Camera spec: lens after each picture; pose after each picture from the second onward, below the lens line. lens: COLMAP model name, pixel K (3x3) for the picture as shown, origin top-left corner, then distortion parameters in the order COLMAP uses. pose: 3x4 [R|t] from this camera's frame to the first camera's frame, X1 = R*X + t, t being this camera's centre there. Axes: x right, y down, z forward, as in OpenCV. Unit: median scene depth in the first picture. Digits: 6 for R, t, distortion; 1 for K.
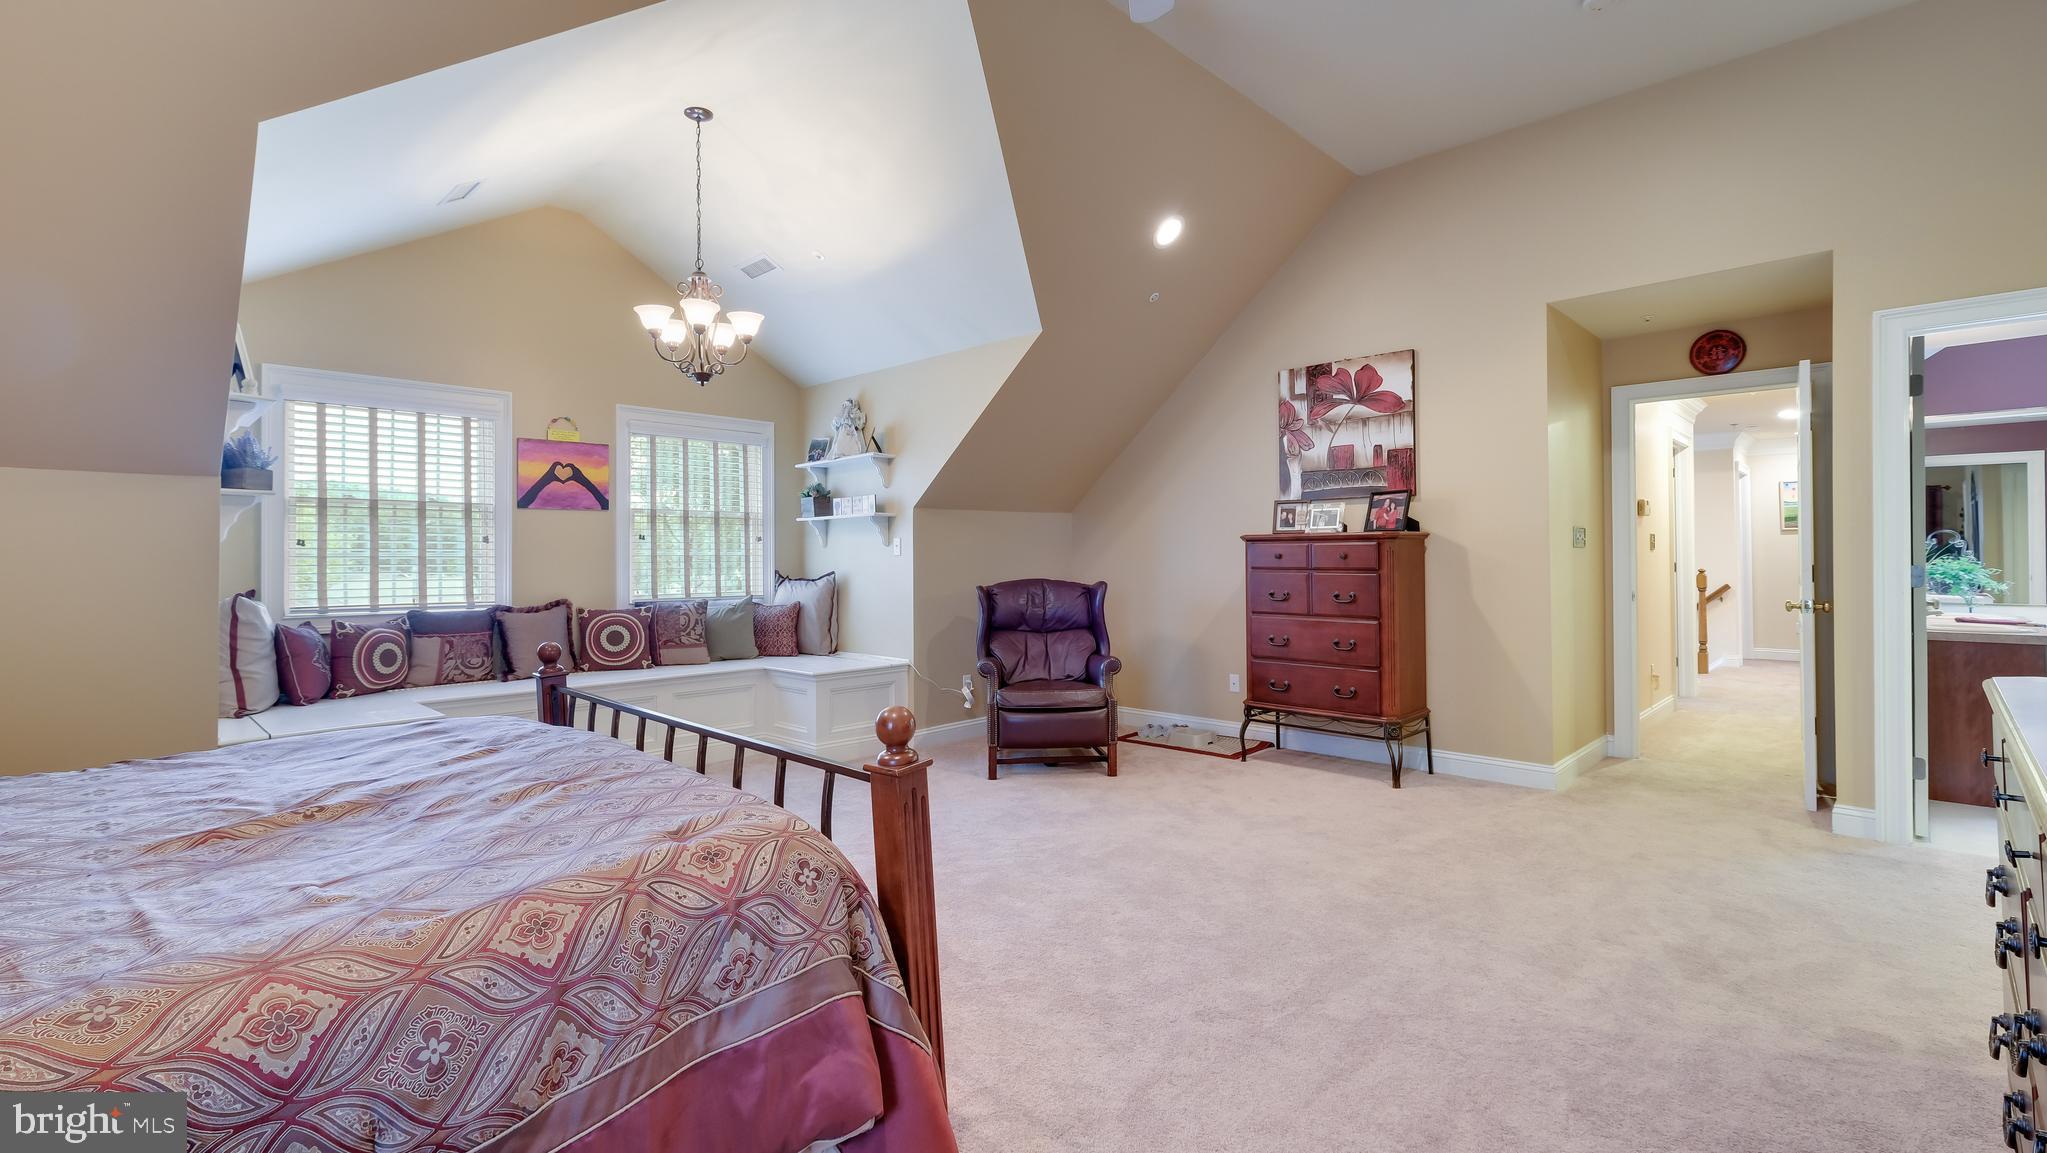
lens RADIAL K [[896.1, 0, 1016.8], [0, 896.1, 550.1], [0, 0, 1]] dist [0.000709, 0.000147]
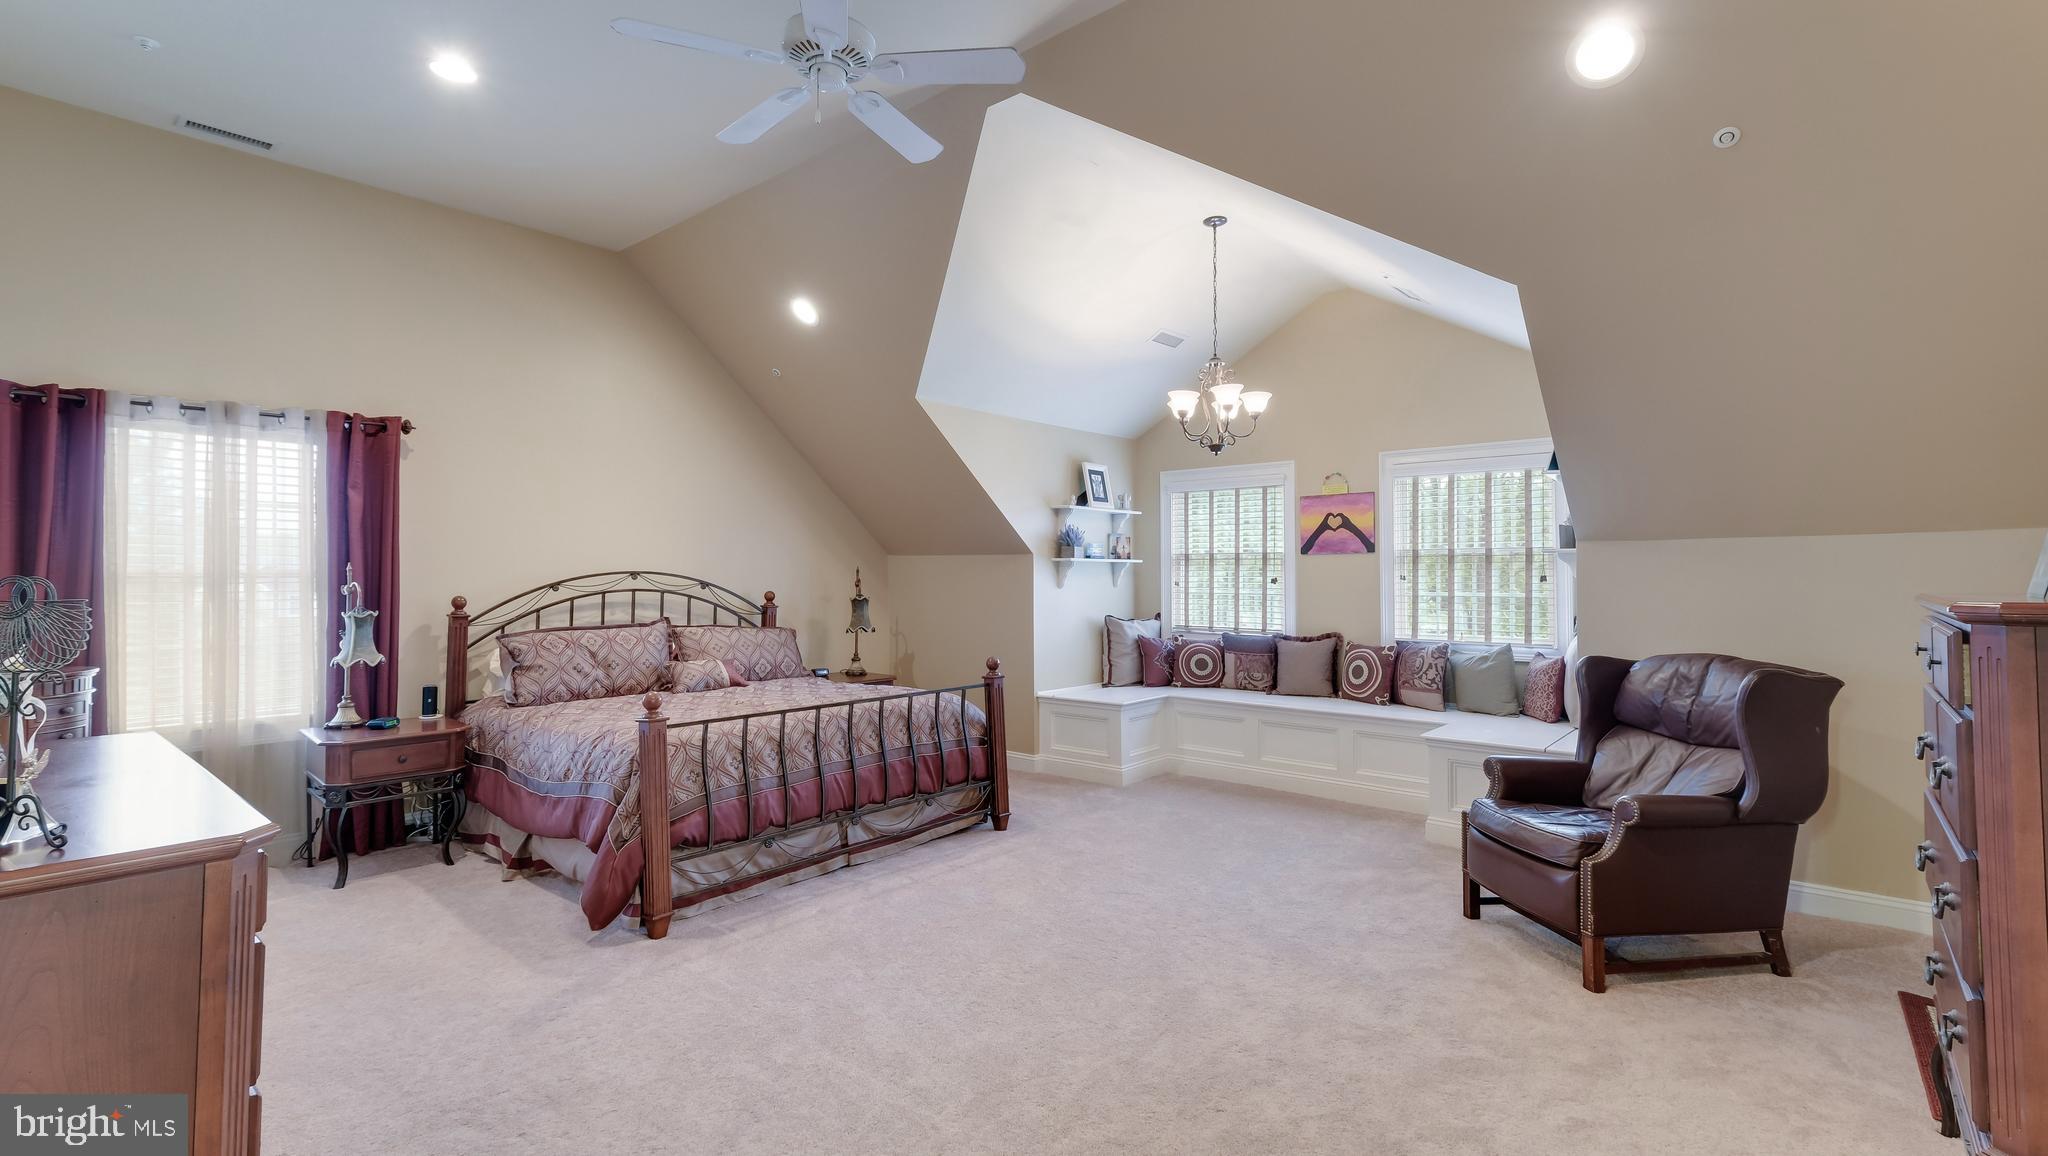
lens RADIAL K [[916.2, 0, 1023.1], [0, 916.2, 558.1], [0, 0, 1]] dist [0.003650, 0.000439]
pose [[0.072511, -0.011482, -0.997302, 0.653574], [0.011633, 0.999875, -0.010666, -0.033339], [0.997300, -0.010828, 0.072635, 0.535432]]
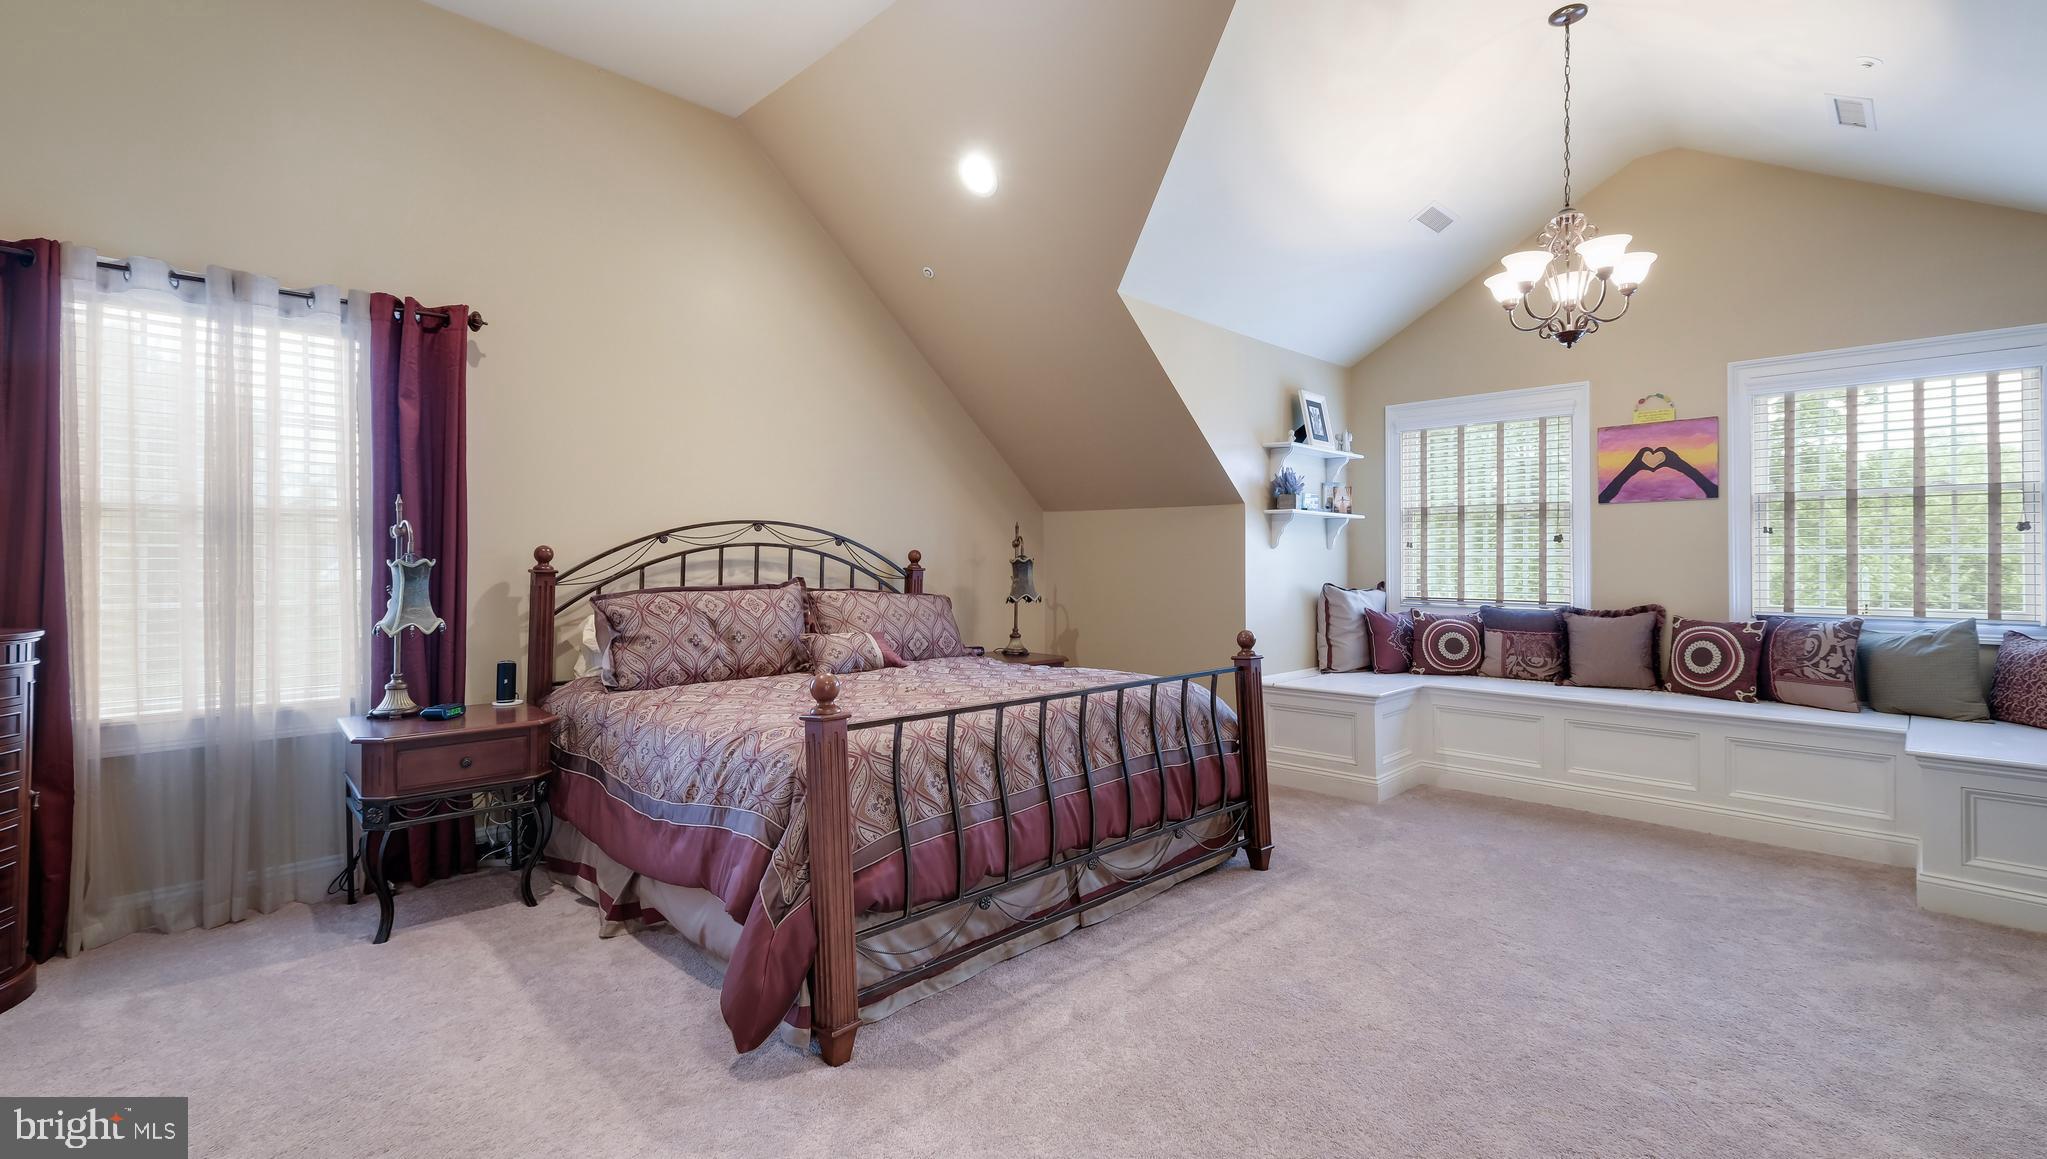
lens RADIAL K [[900.4, 0, 1022.7], [0, 900.4, 554.4], [0, 0, 1]] dist [0.008149, 0.000121]
pose [[-0.002017, -0.000120, -0.999998, 0.381811], [0.010390, 0.999946, -0.000141, -0.000226], [0.999944, -0.010390, -0.002015, 0.404636]]
